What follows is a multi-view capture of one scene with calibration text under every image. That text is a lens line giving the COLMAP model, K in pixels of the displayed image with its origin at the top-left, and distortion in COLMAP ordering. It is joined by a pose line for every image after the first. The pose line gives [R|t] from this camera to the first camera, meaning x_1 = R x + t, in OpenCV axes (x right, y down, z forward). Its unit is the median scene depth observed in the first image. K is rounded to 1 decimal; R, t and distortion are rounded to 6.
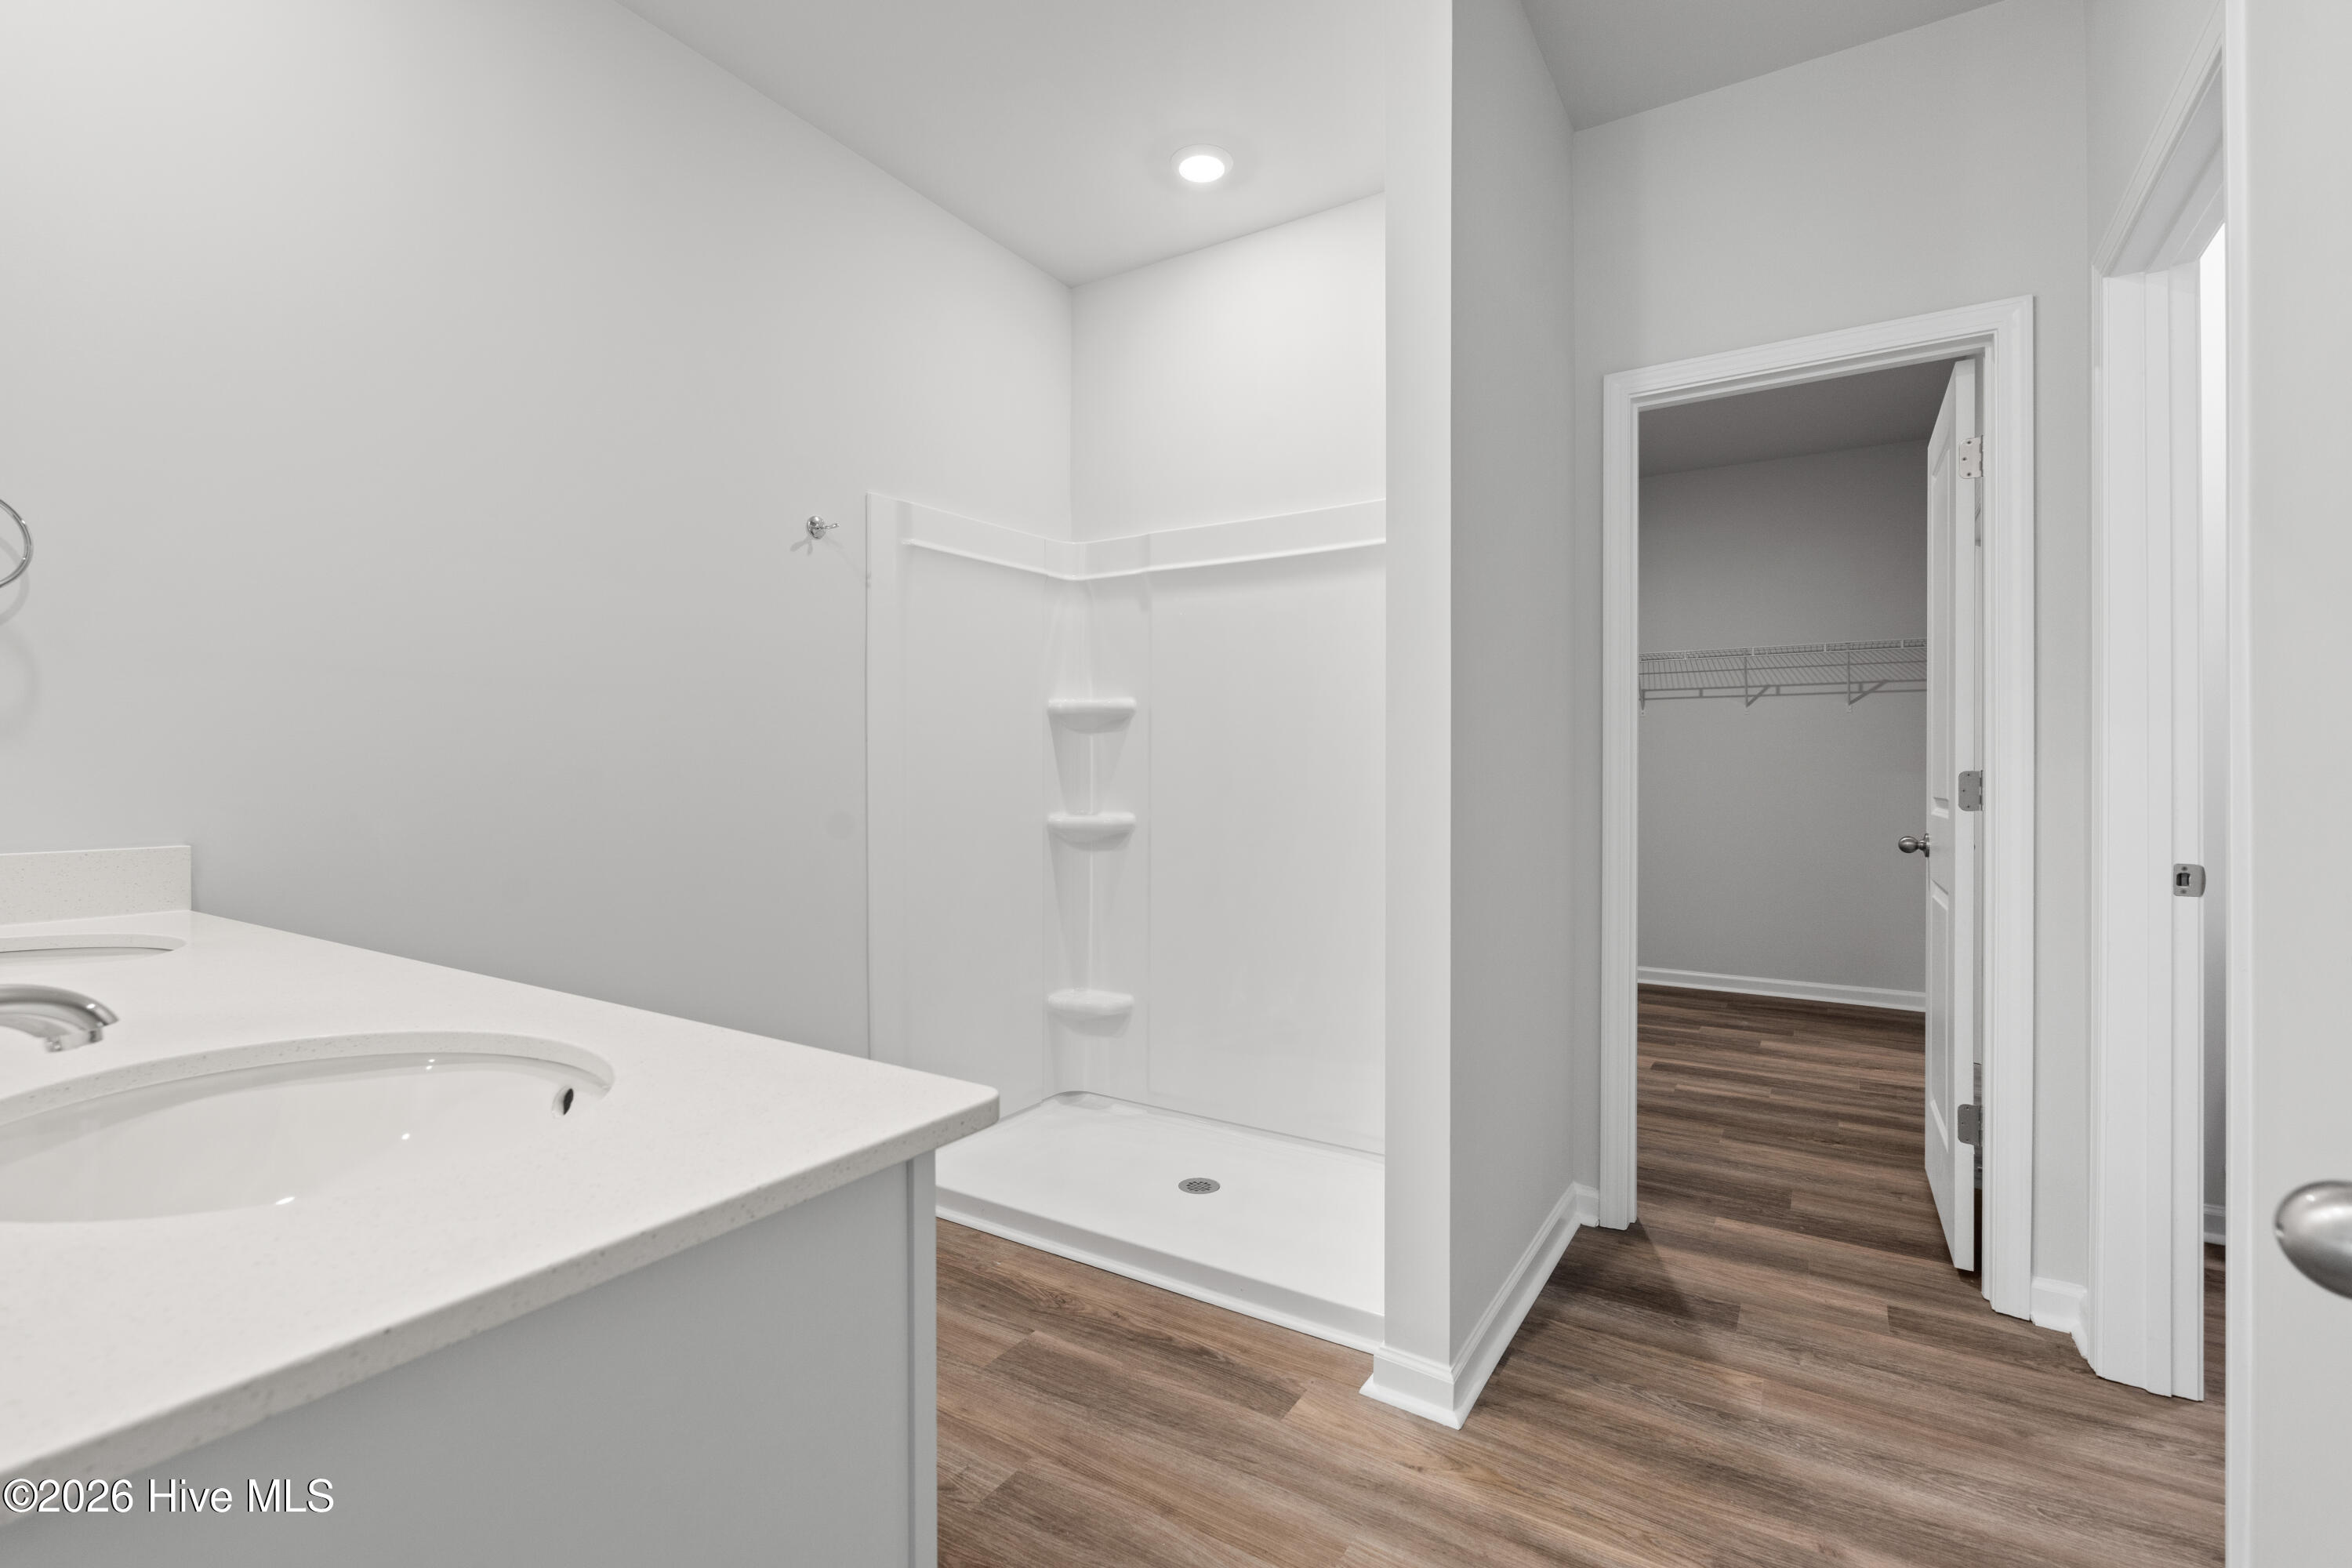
lens RADIAL K [[1042.5, 0, 1178.1], [0, 1042.5, 777.2], [0, 0, 1]] dist [-0.002971, 0.000116]
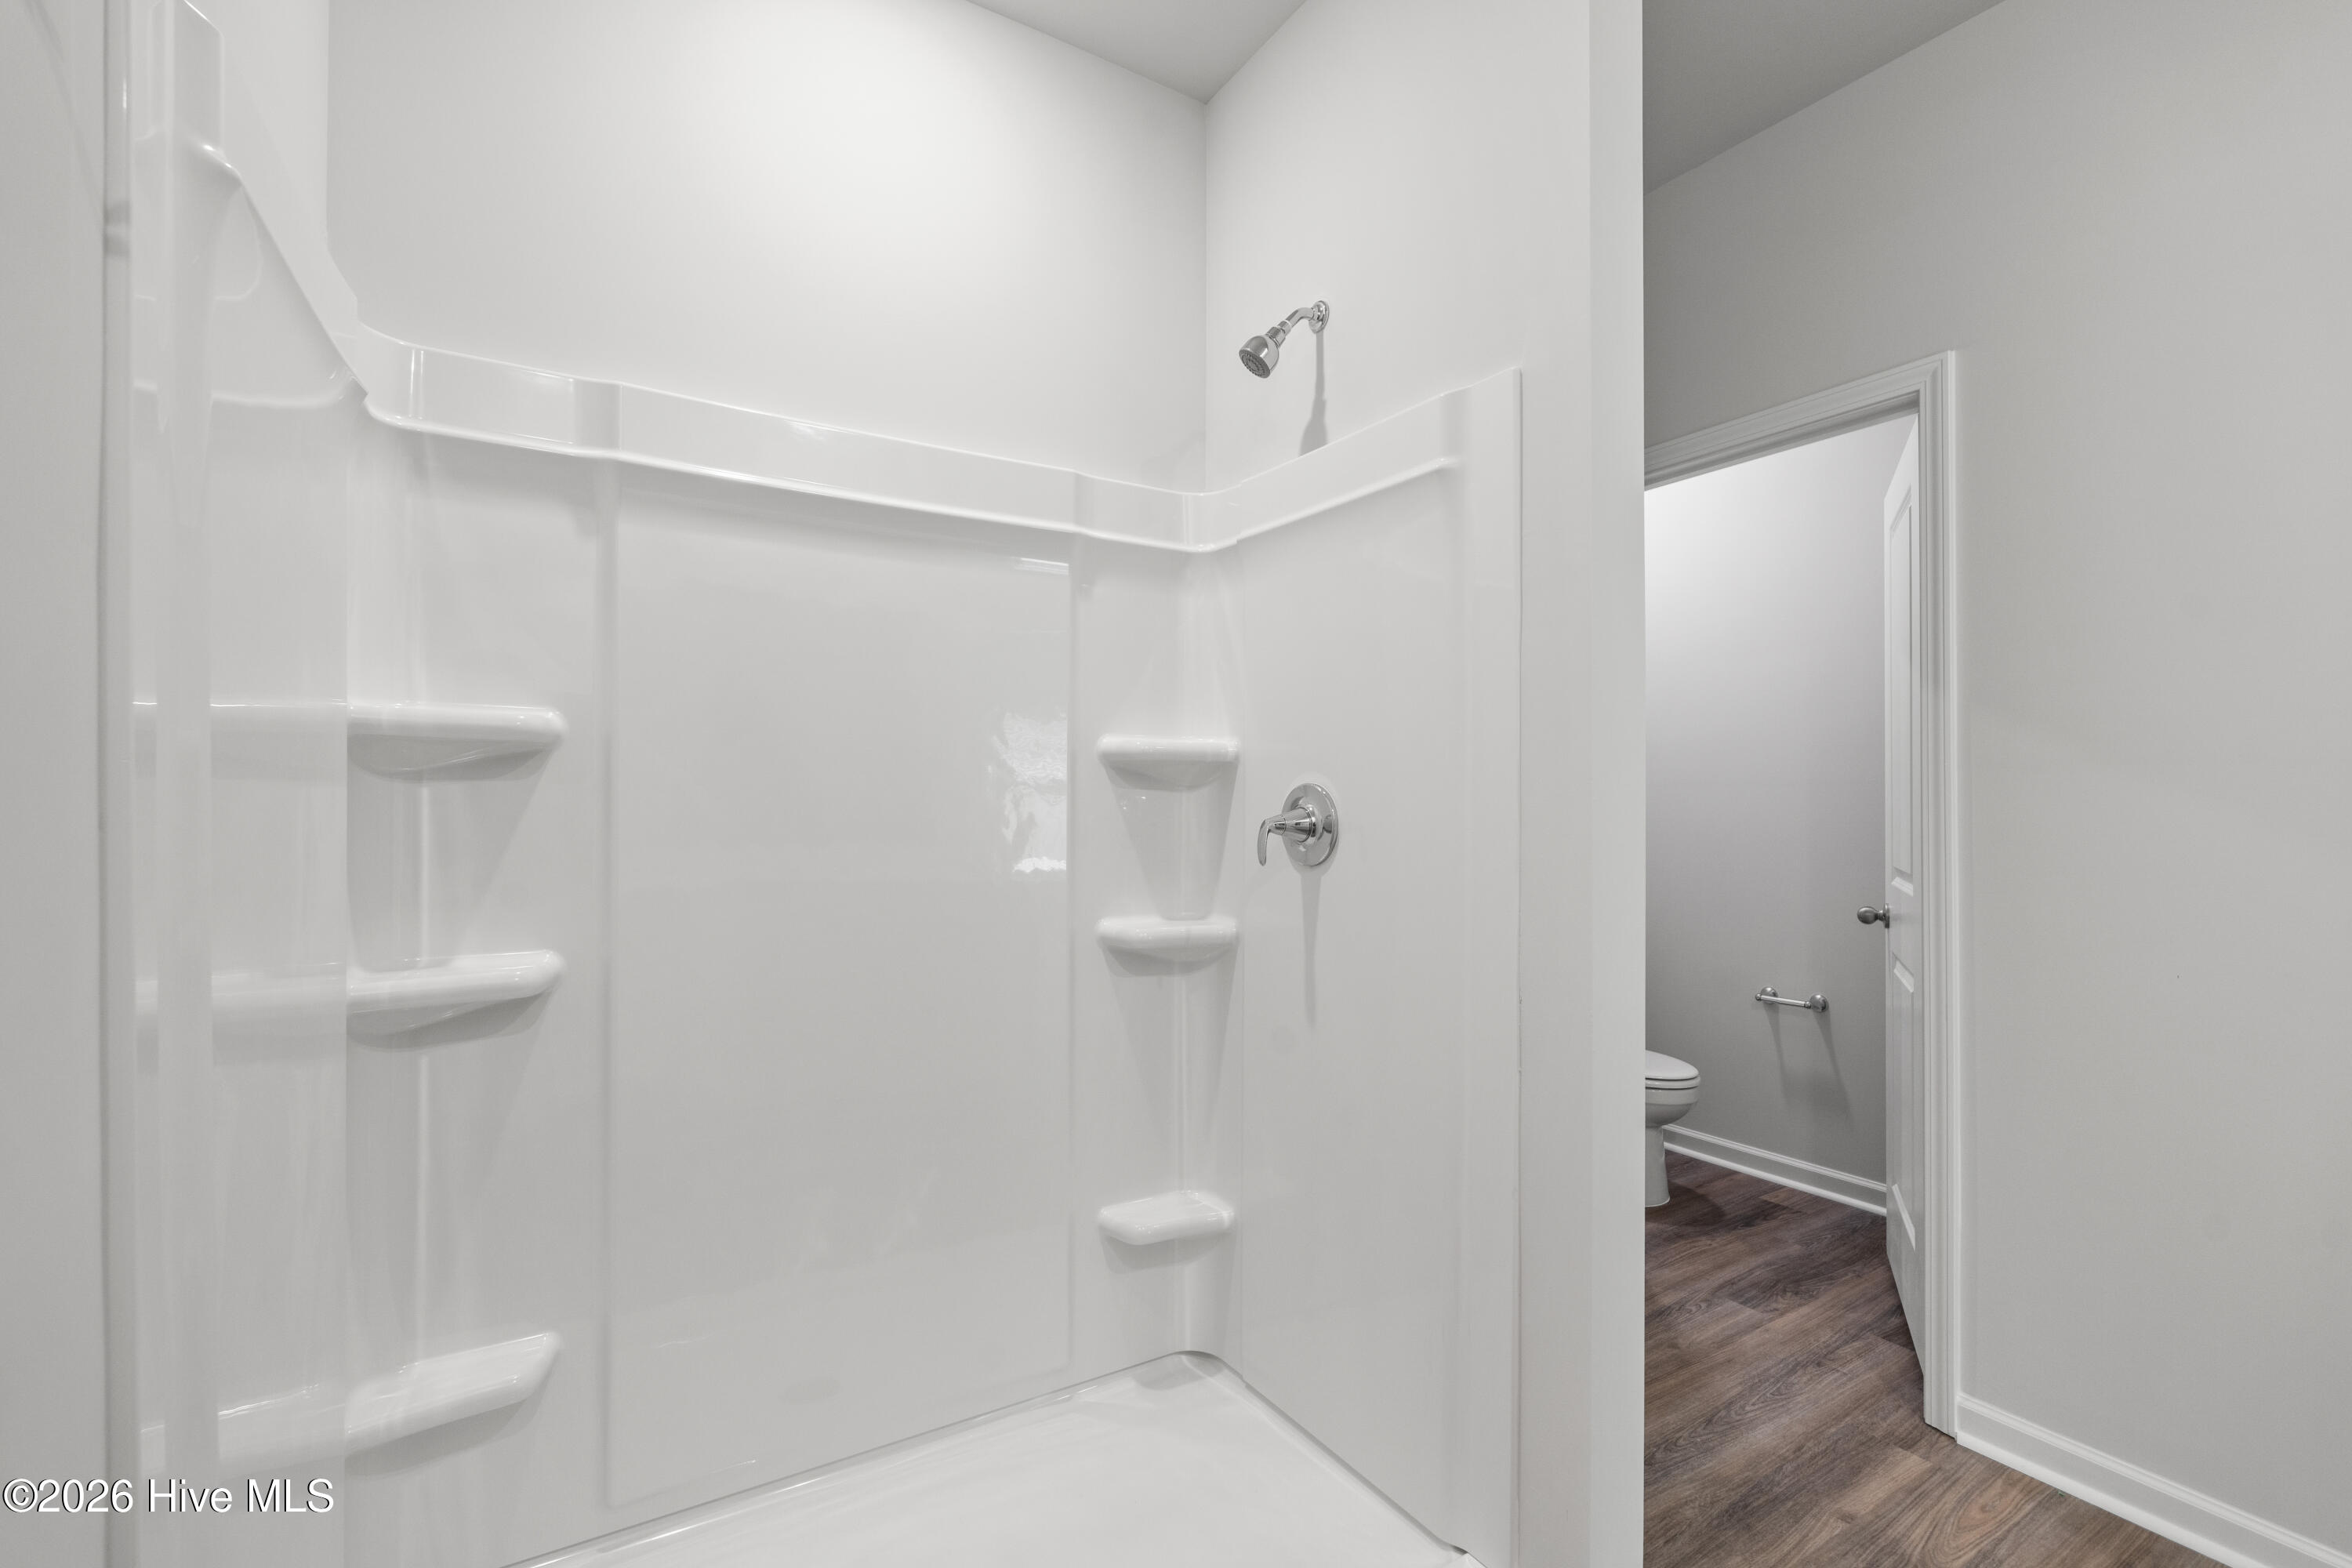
lens RADIAL K [[1039.6, 0, 1177.6], [0, 1039.6, 787.8], [0, 0, 1]] dist [-0.002219, 0.000021]
pose [[0.430613, 0.007118, 0.902509, -0.530044], [0.002023, 0.999959, -0.008852, -0.053688], [-0.902534, 0.005638, 0.430581, 0.807400]]
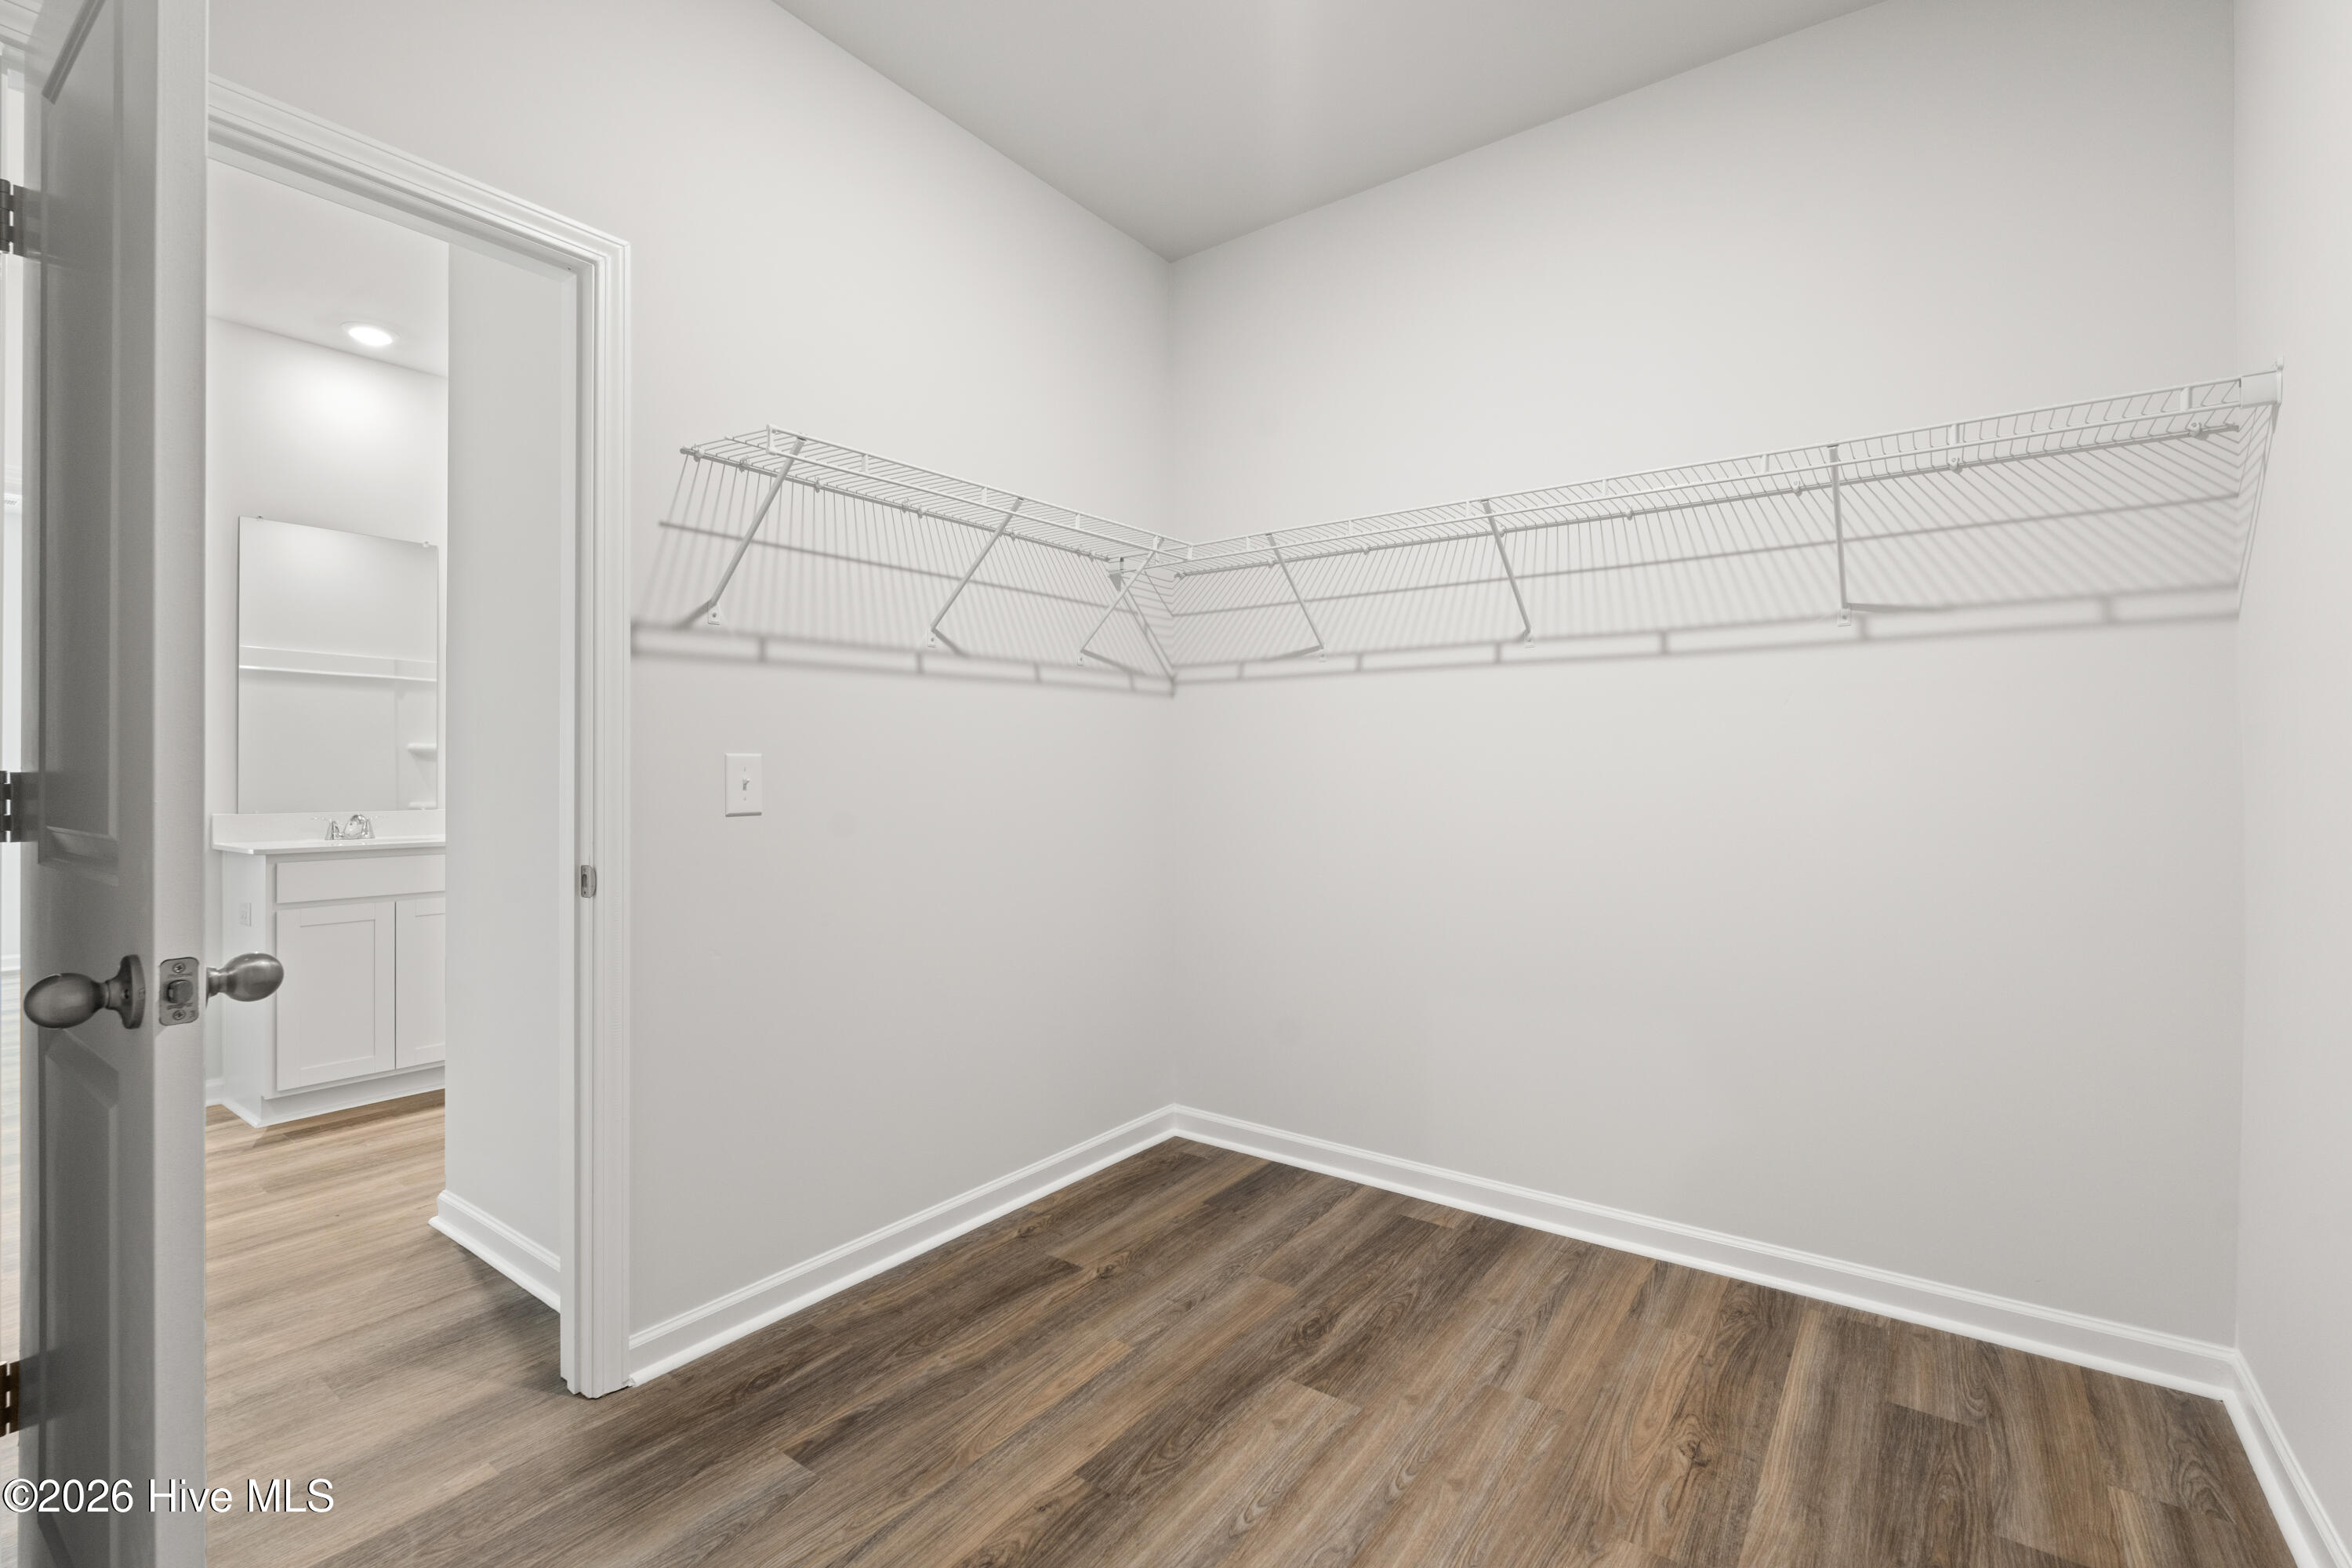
lens RADIAL K [[1023.4, 0, 1181.7], [0, 1023.4, 780.9], [0, 0, 1]] dist [-0.002676, -0.000429]
pose [[-0.071733, -0.006212, -0.997404, 1.327005], [0.001844, 0.999978, -0.006361, 0.002909], [0.997422, -0.002296, -0.071720, 1.747114]]
